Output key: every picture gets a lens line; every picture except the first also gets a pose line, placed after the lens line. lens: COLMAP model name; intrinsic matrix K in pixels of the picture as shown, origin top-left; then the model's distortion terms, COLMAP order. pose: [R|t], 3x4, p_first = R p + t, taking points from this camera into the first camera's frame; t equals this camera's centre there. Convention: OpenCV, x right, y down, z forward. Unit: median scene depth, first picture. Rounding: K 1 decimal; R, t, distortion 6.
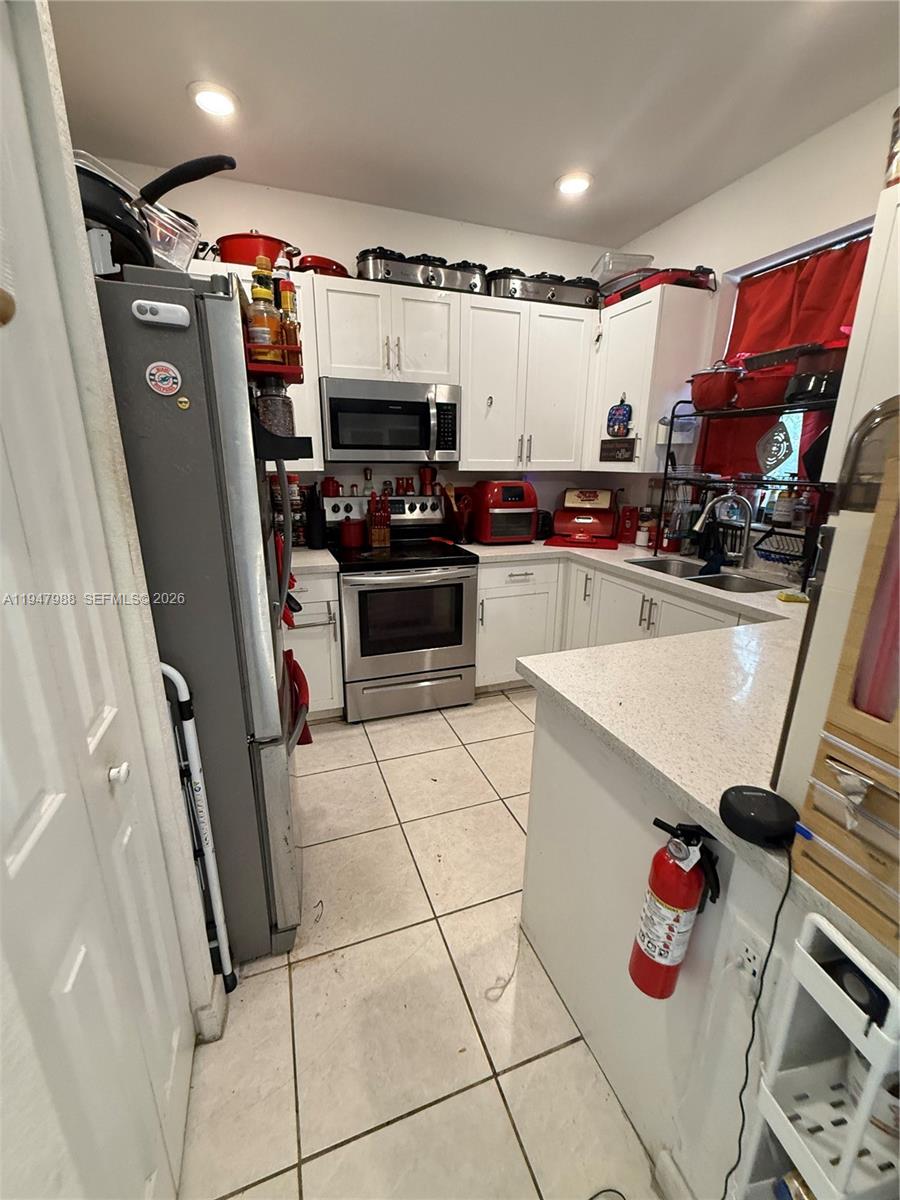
lens RADIAL K [[496.1, 0, 450.0], [0, 496.1, 600.0], [0, 0, 1]] dist [0.000536, -0.000421]
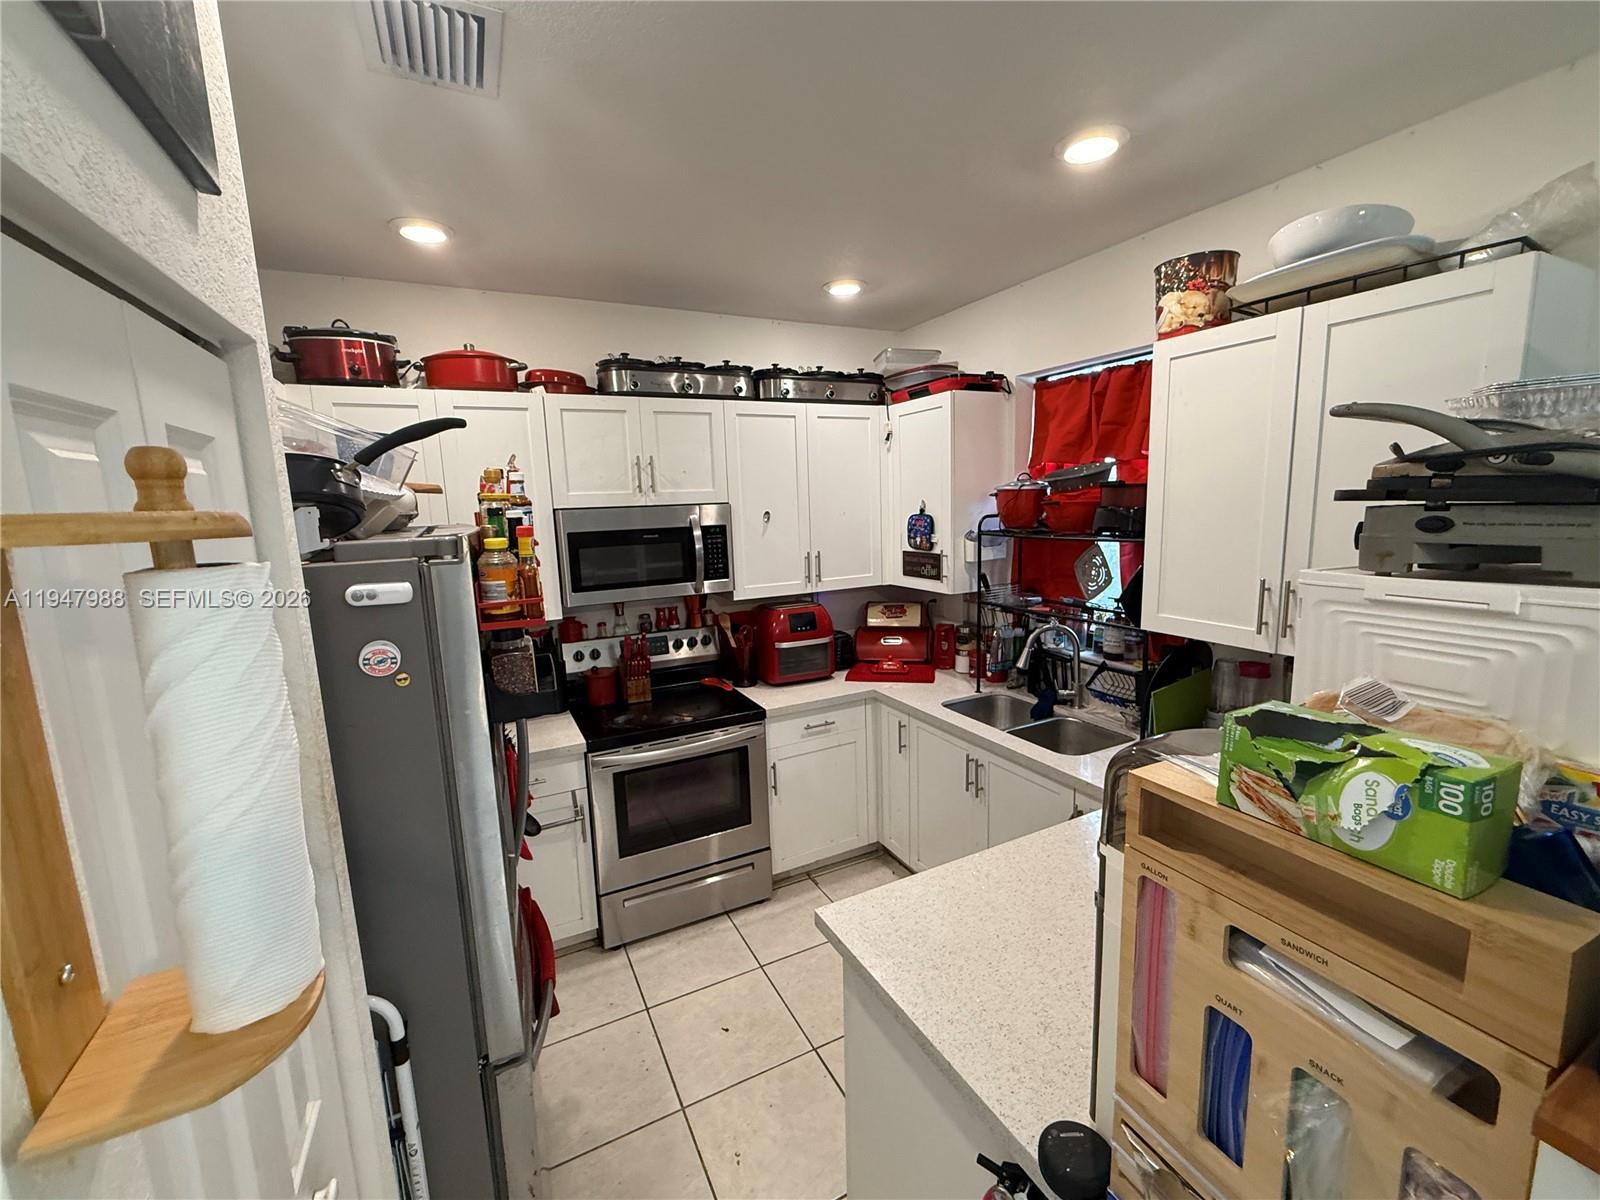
lens RADIAL K [[661.4, 0, 802.3], [0, 661.4, 596.8], [0, 0, 1]] dist [0.000536, -0.000421]
pose [[0.992237, -0.059038, 0.109458, 0.011614], [0.072845, 0.989255, -0.126763, -0.135157], [-0.100798, 0.133752, 0.985875, -0.083478]]
